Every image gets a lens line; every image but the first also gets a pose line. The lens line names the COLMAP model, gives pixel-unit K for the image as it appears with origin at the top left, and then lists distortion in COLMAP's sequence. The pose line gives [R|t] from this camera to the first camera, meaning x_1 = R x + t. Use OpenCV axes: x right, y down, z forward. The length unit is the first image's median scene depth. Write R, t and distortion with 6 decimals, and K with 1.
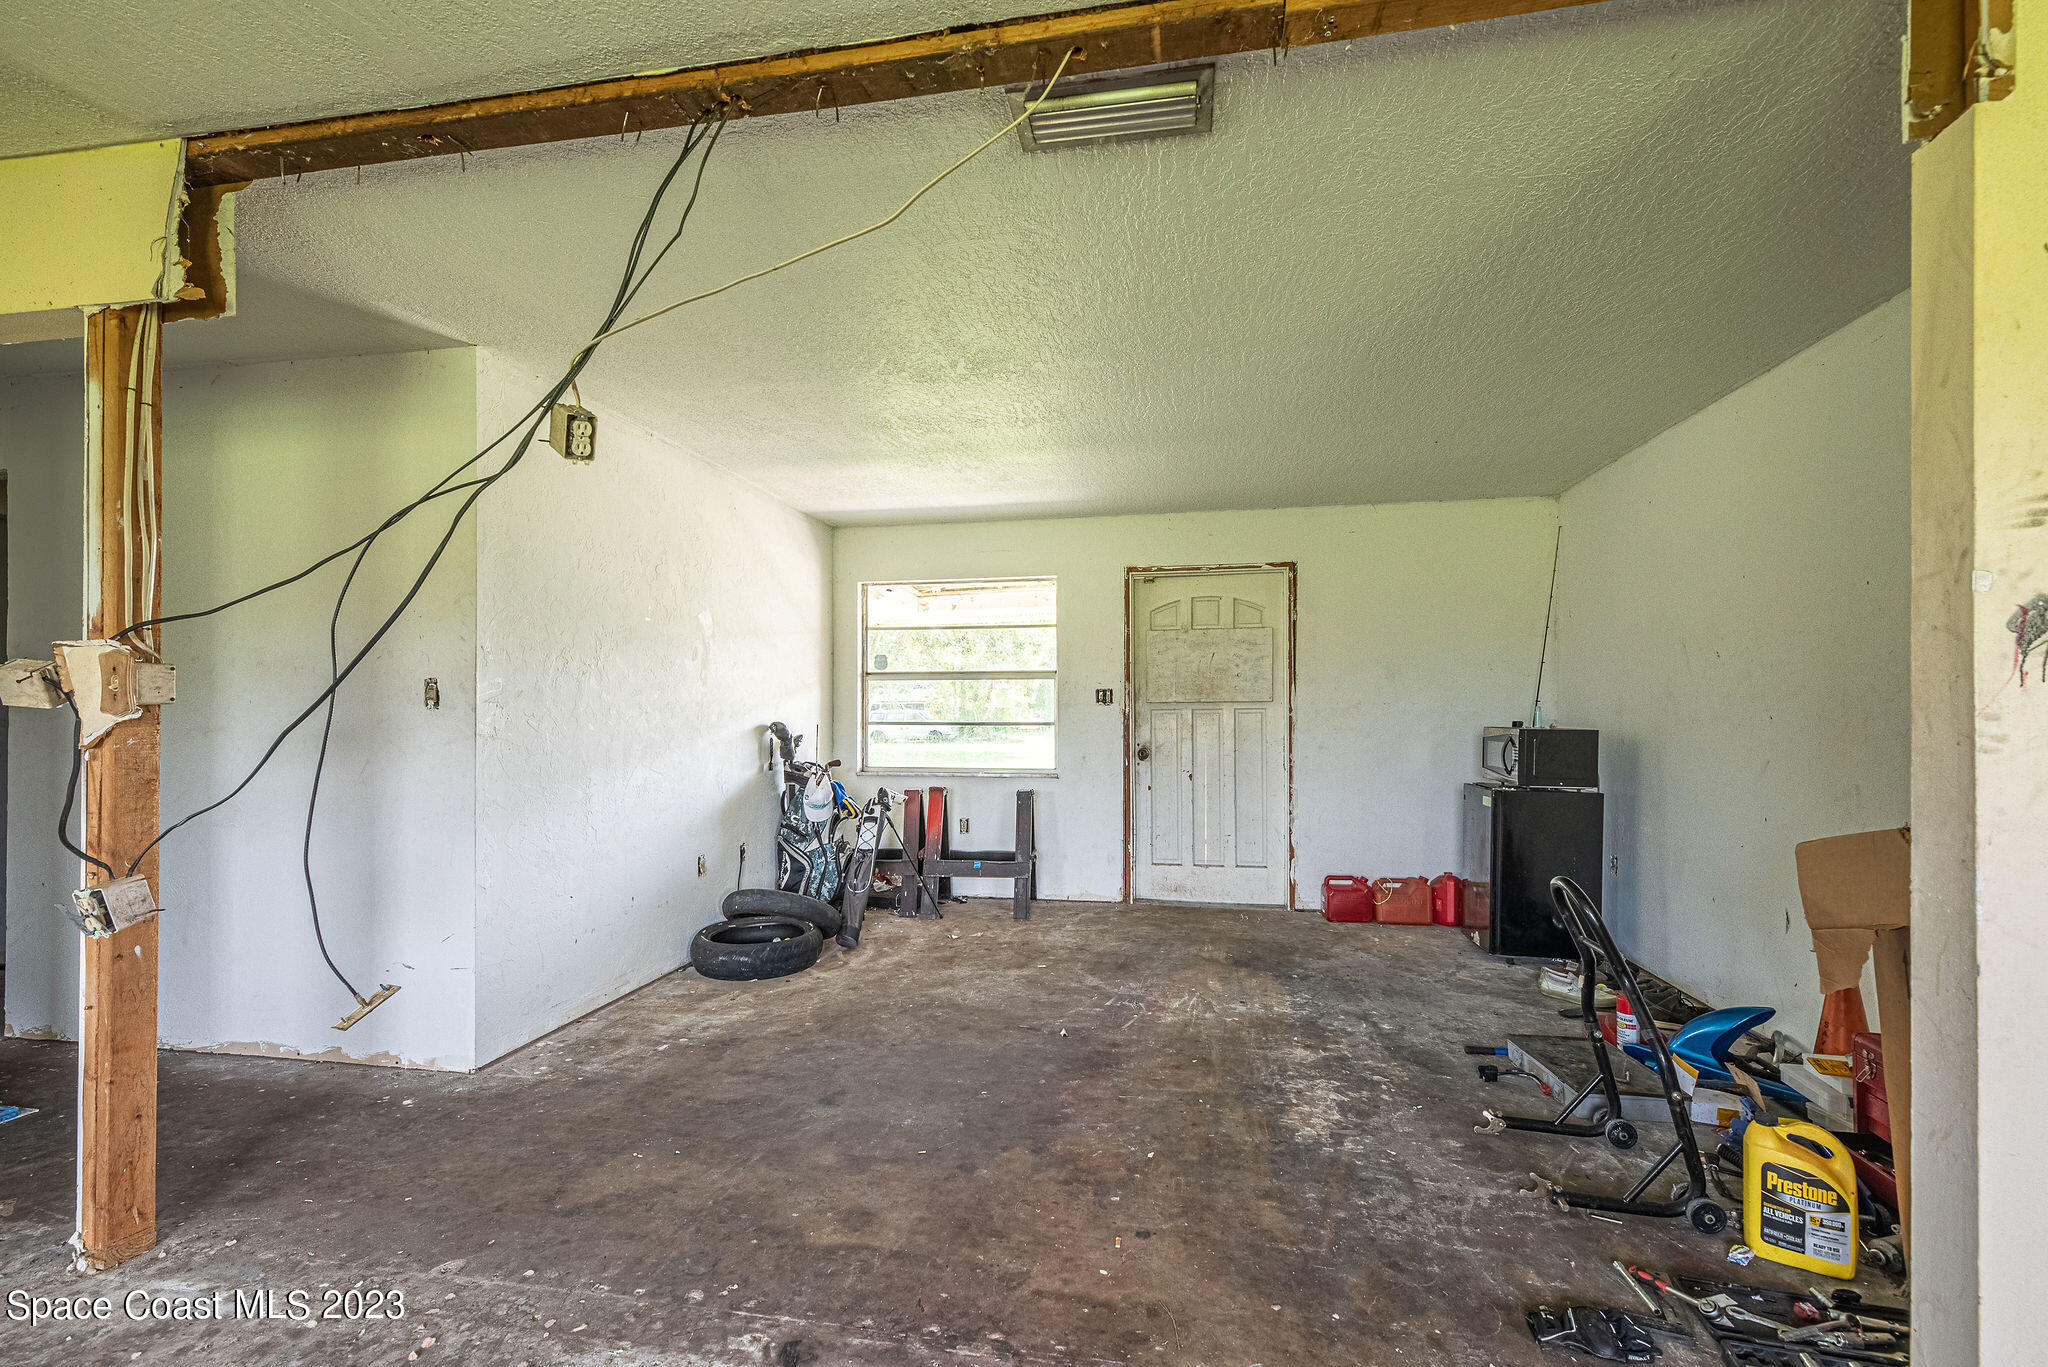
lens RADIAL K [[899.1, 0, 1019.3], [0, 899.1, 712.5], [0, 0, 1]] dist [0.014232, -0.000273]
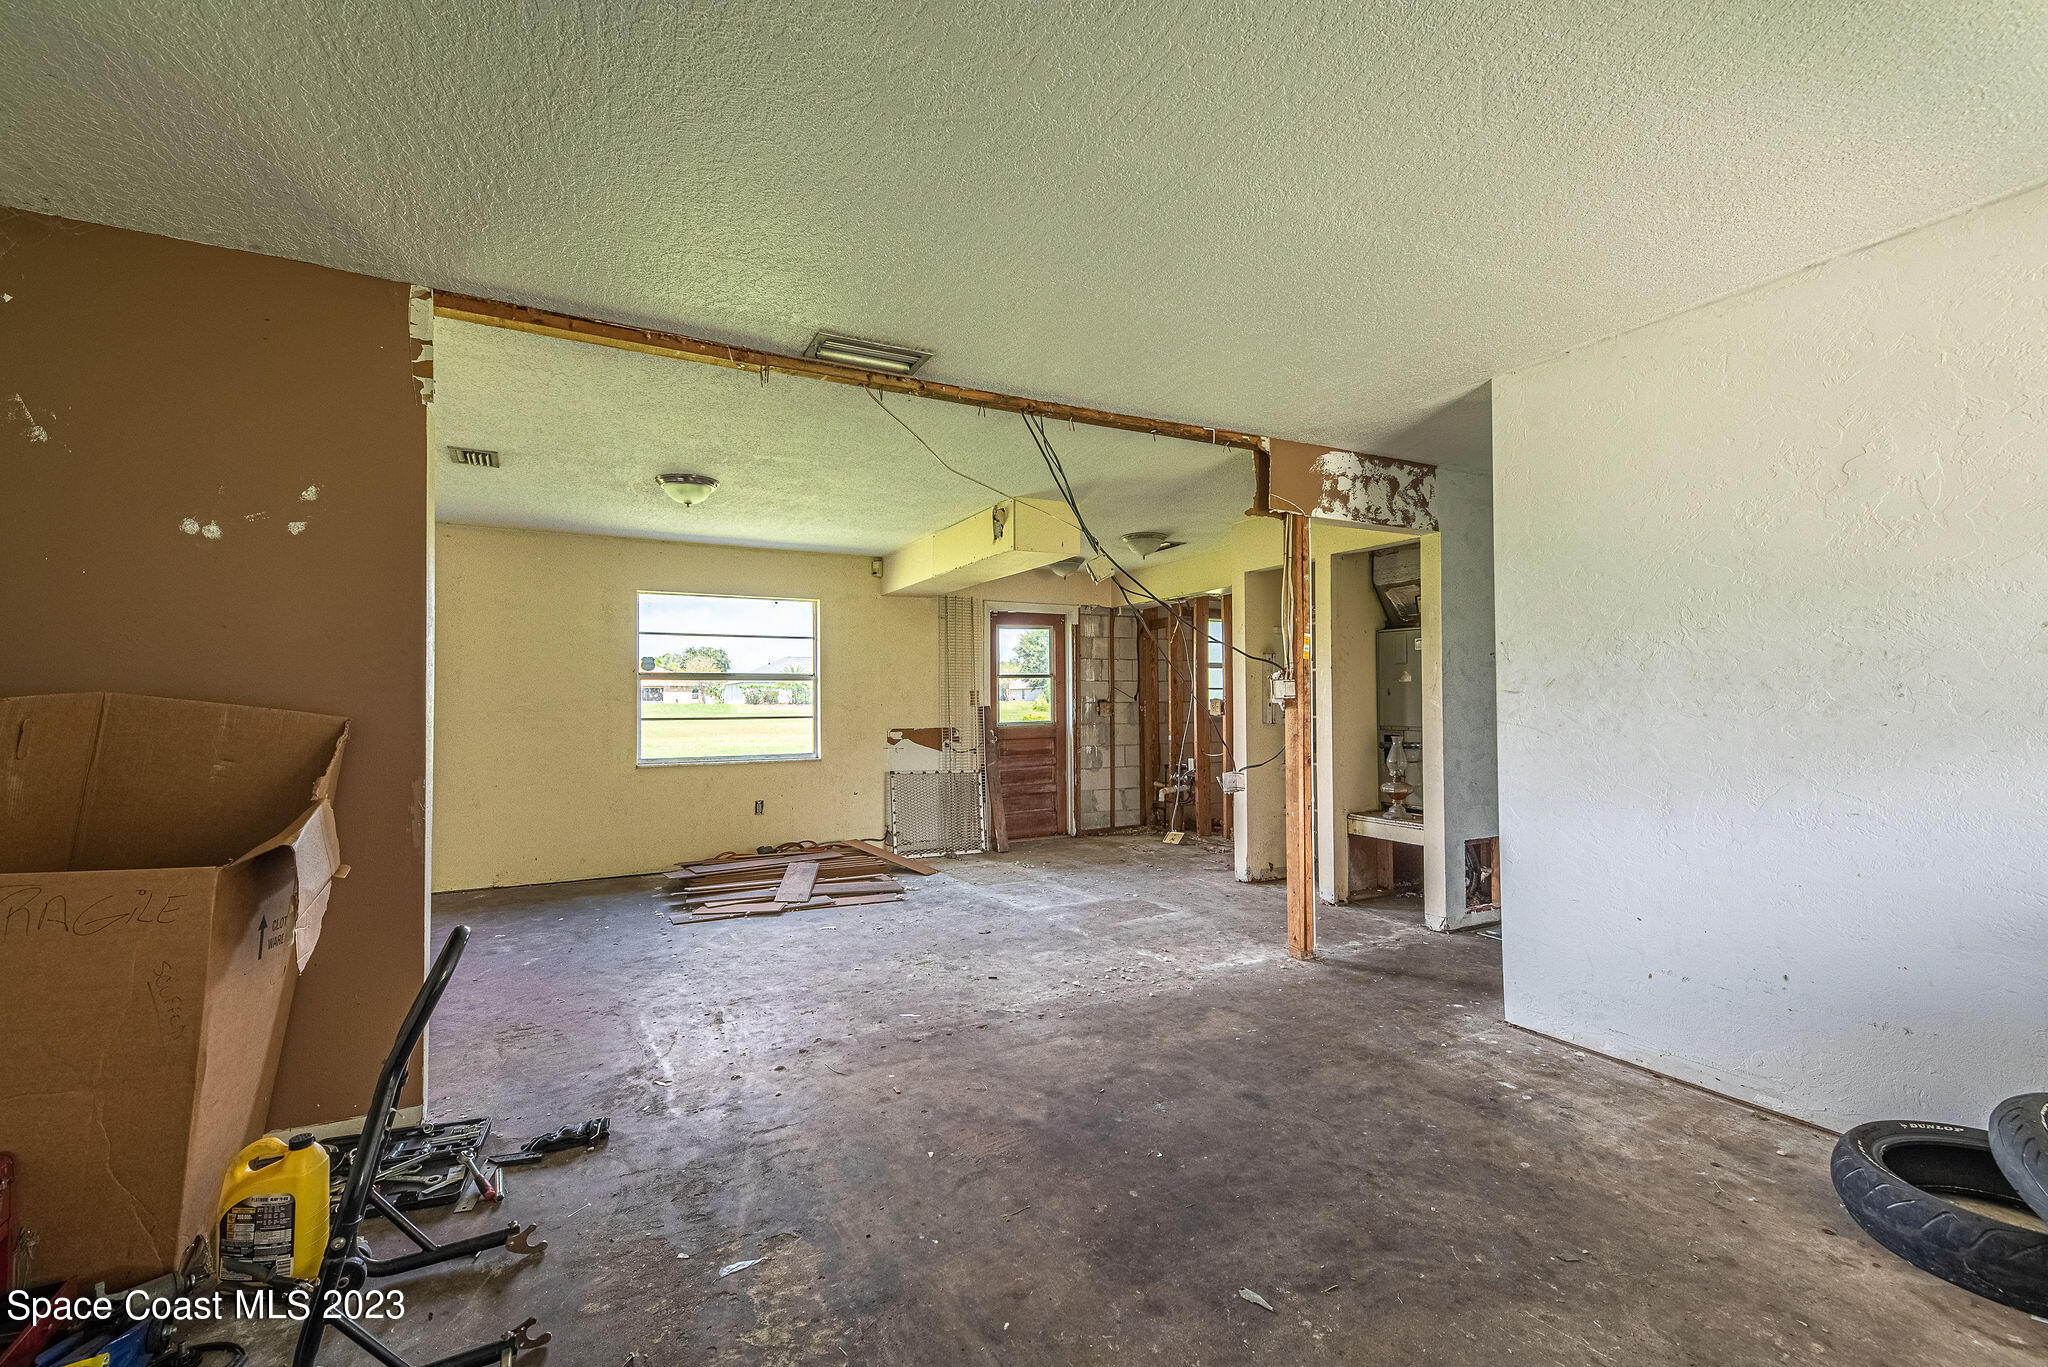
lens RADIAL K [[899.1, 0, 1039.2], [0, 899.1, 688.2], [0, 0, 1]] dist [0.014232, -0.000273]
pose [[-0.771804, -0.002784, -0.635854, 0.531671], [0.008796, 0.999848, -0.015055, -0.006778], [0.635800, -0.017212, -0.771662, 1.430777]]
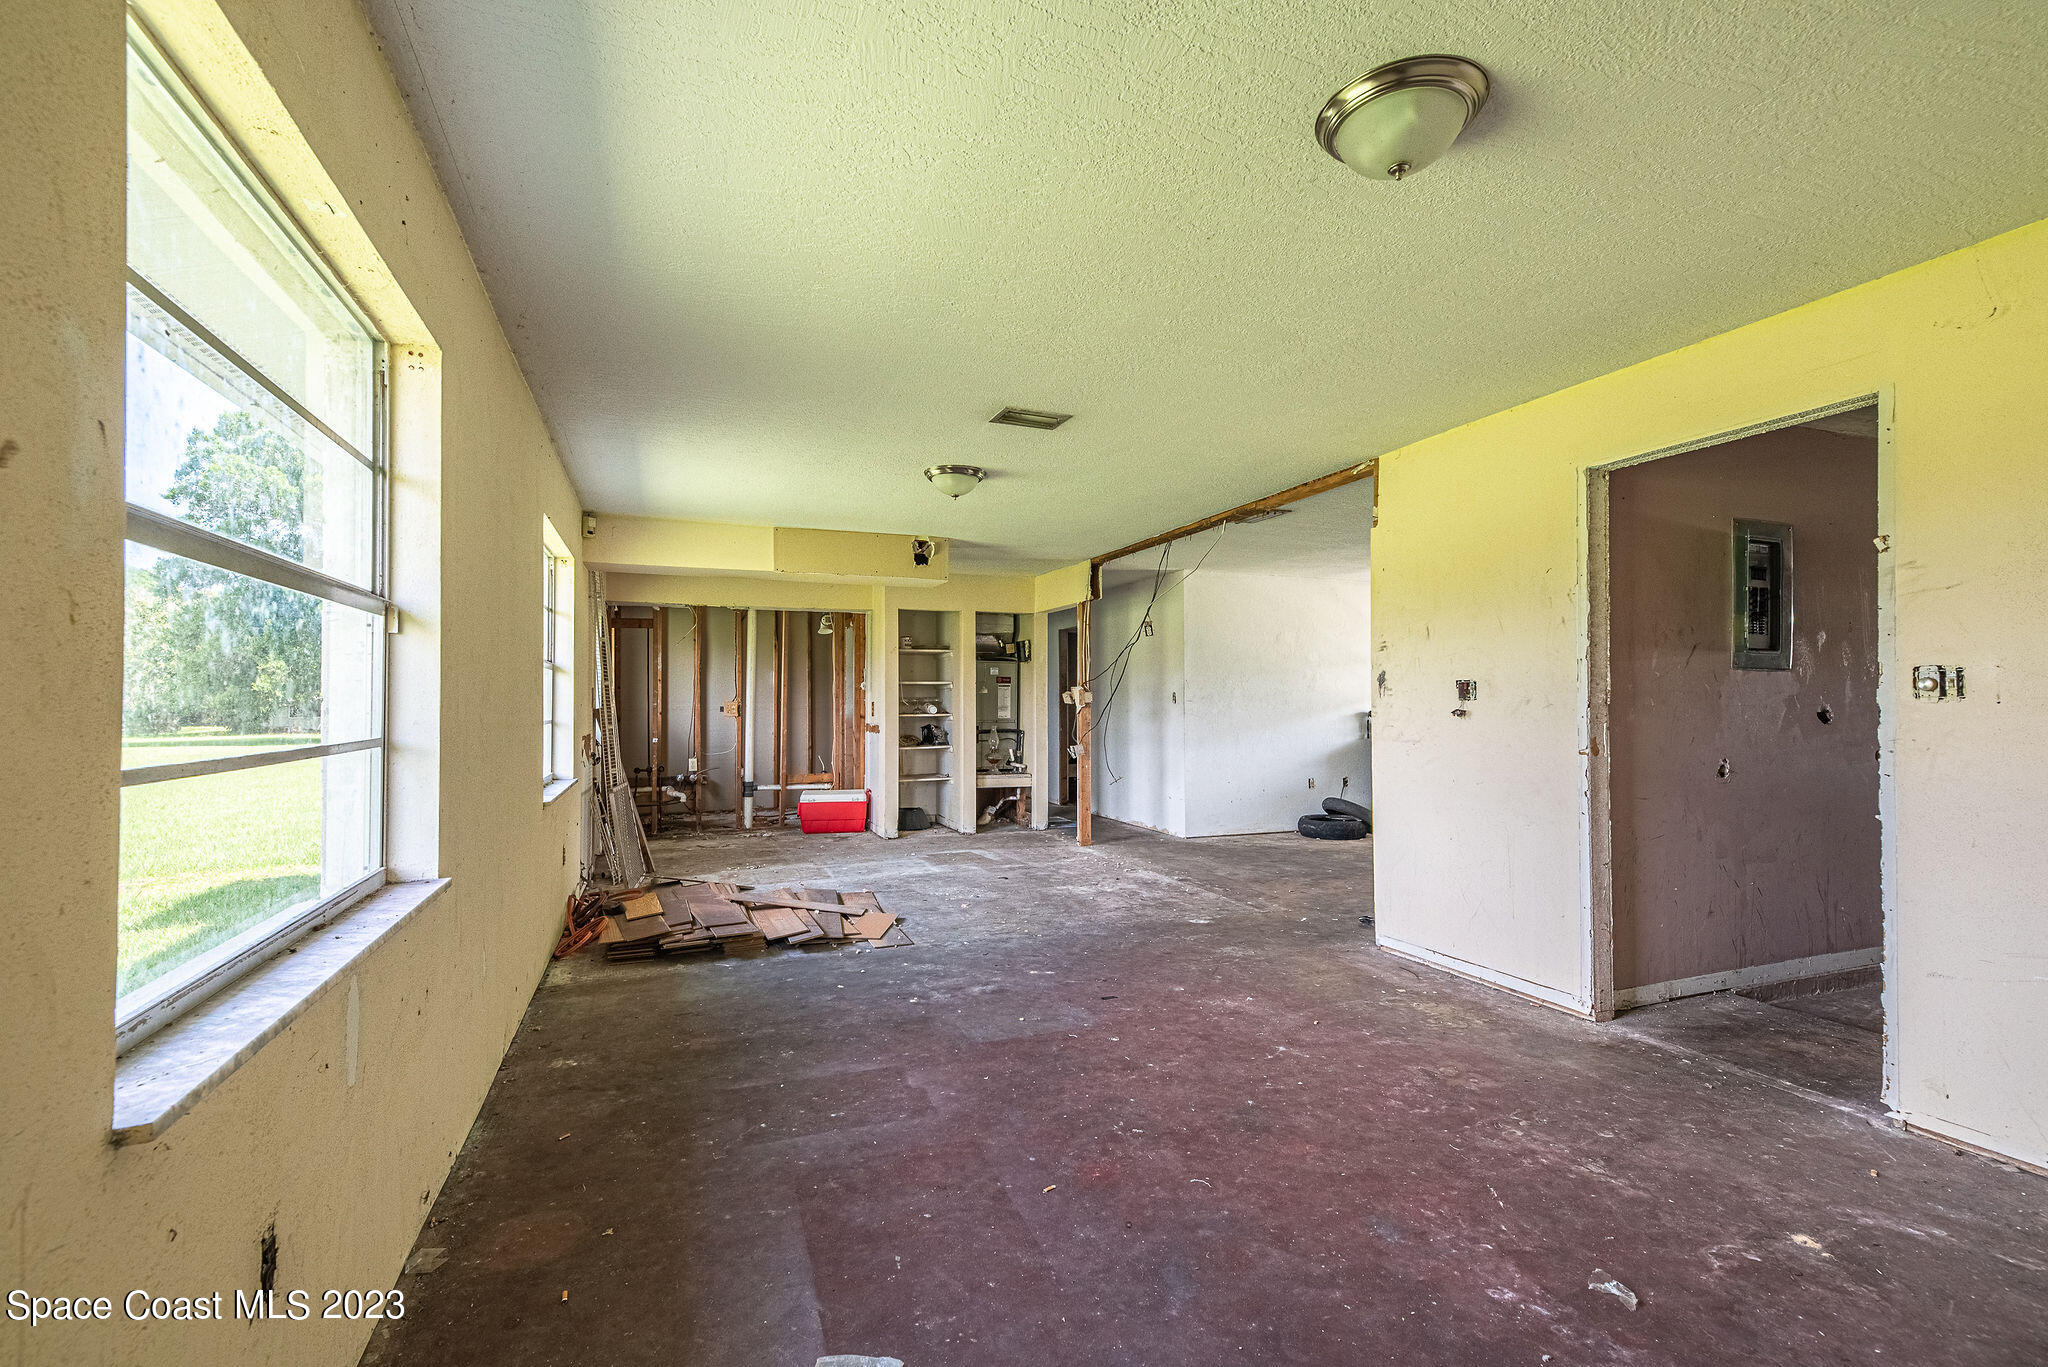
lens RADIAL K [[899.1, 0, 1018.9], [0, 899.1, 694.2], [0, 0, 1]] dist [0.014232, -0.000273]
pose [[0.530934, -0.010166, -0.847352, 1.335673], [0.000514, 0.999932, -0.011675, -0.000827], [0.847413, 0.005763, 0.530903, -0.797968]]
